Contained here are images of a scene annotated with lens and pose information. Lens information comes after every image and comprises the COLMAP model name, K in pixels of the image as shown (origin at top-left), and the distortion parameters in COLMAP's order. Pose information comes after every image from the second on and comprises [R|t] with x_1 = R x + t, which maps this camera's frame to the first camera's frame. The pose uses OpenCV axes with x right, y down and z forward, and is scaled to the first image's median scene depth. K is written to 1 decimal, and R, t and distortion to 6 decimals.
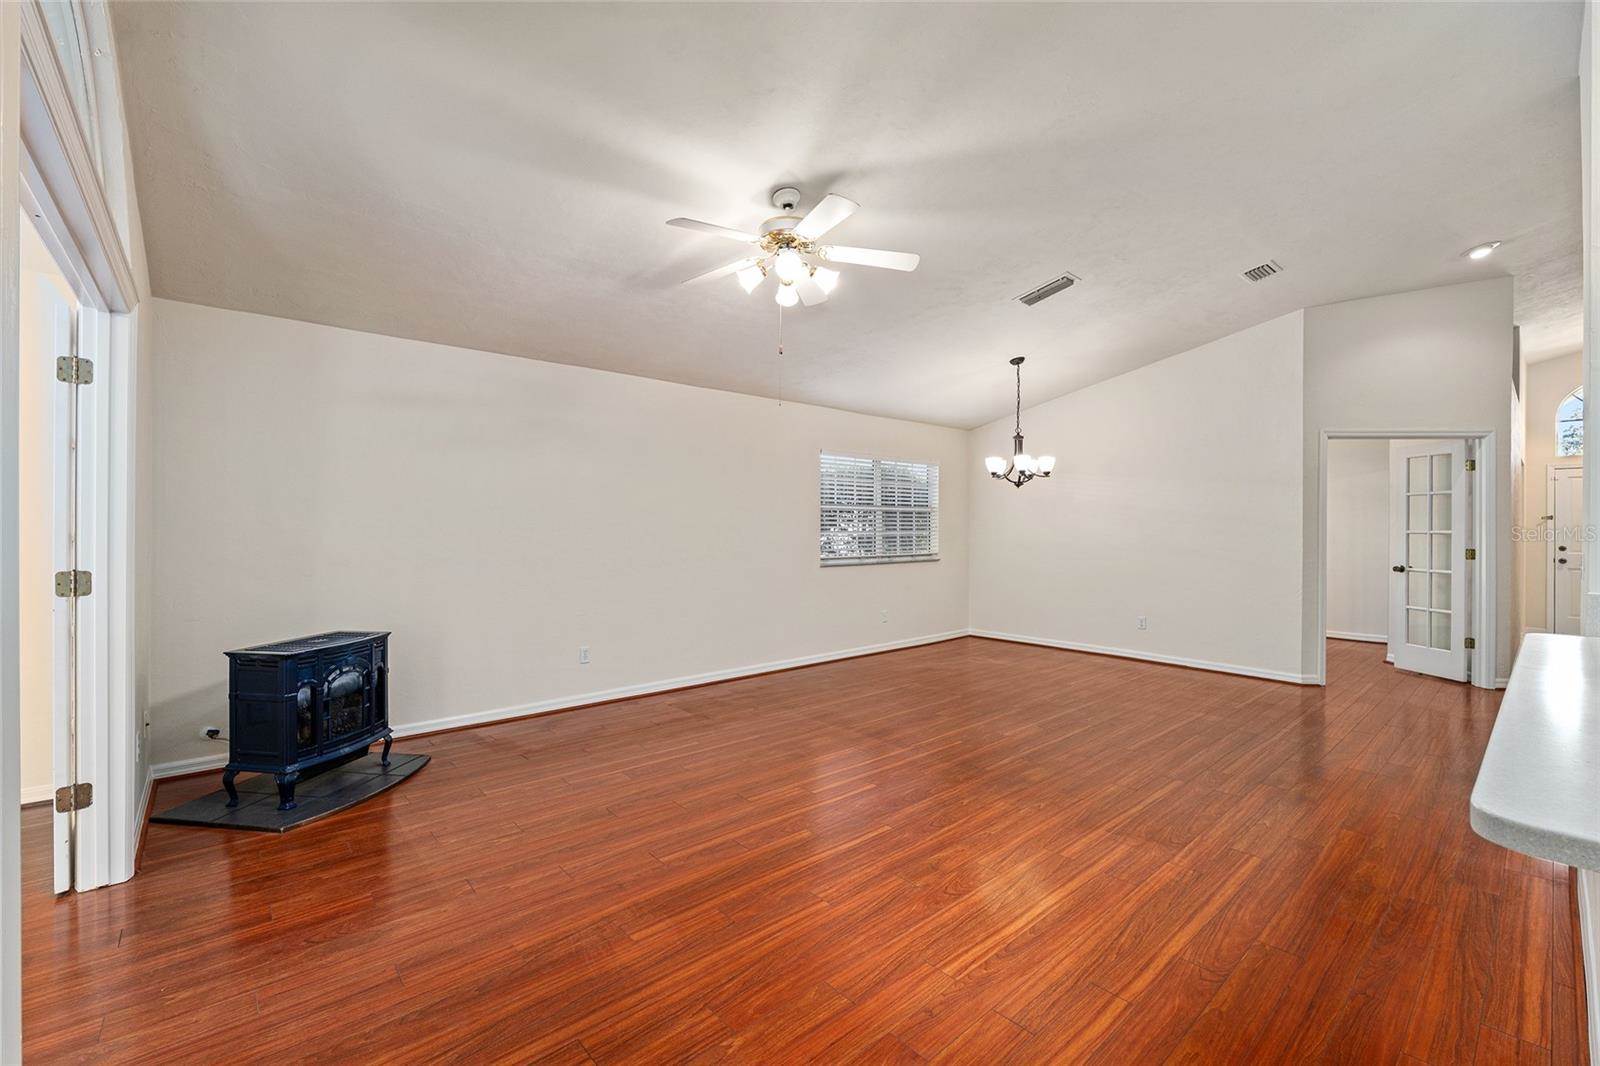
lens RADIAL K [[675.3, 0, 803.7], [0, 675.3, 525.0], [0, 0, 1]] dist [-0.011719, 0.000766]
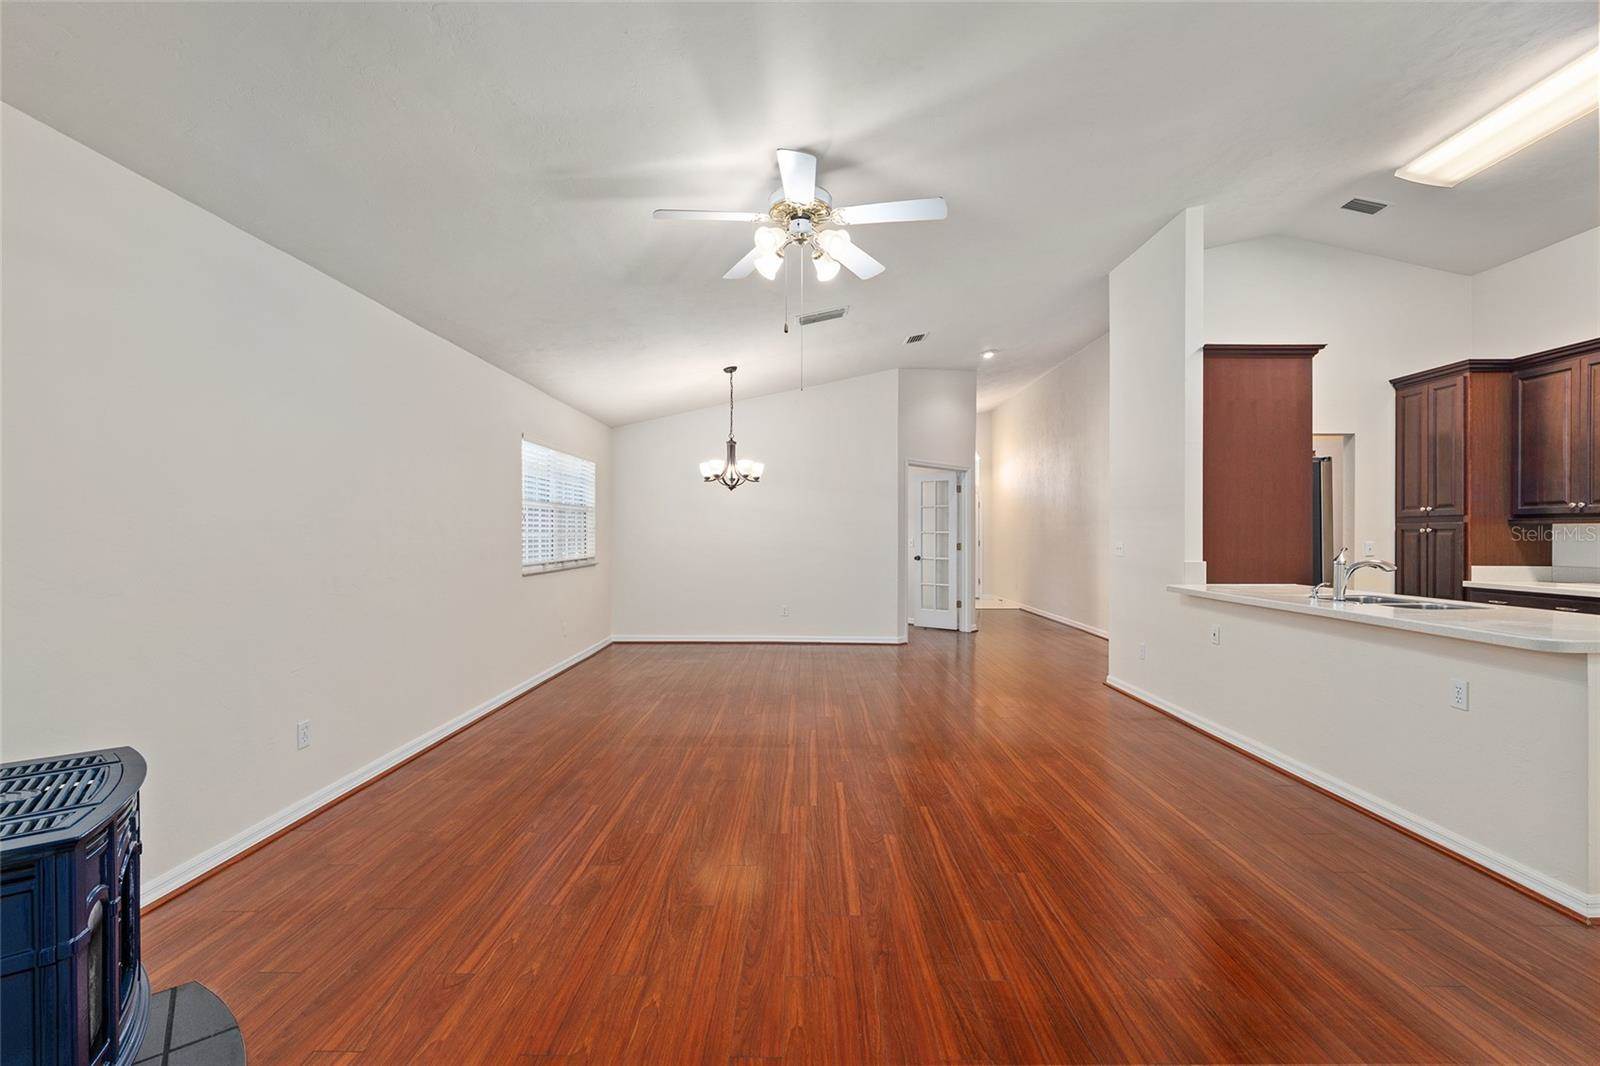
lens RADIAL K [[675.3, 0, 802.6], [0, 675.3, 538.7], [0, 0, 1]] dist [-0.011719, 0.000766]
pose [[0.669045, -0.008566, 0.743173, -0.409265], [-0.002224, 0.999906, 0.013528, 0.004785], [-0.743219, -0.010703, 0.668963, 0.223836]]
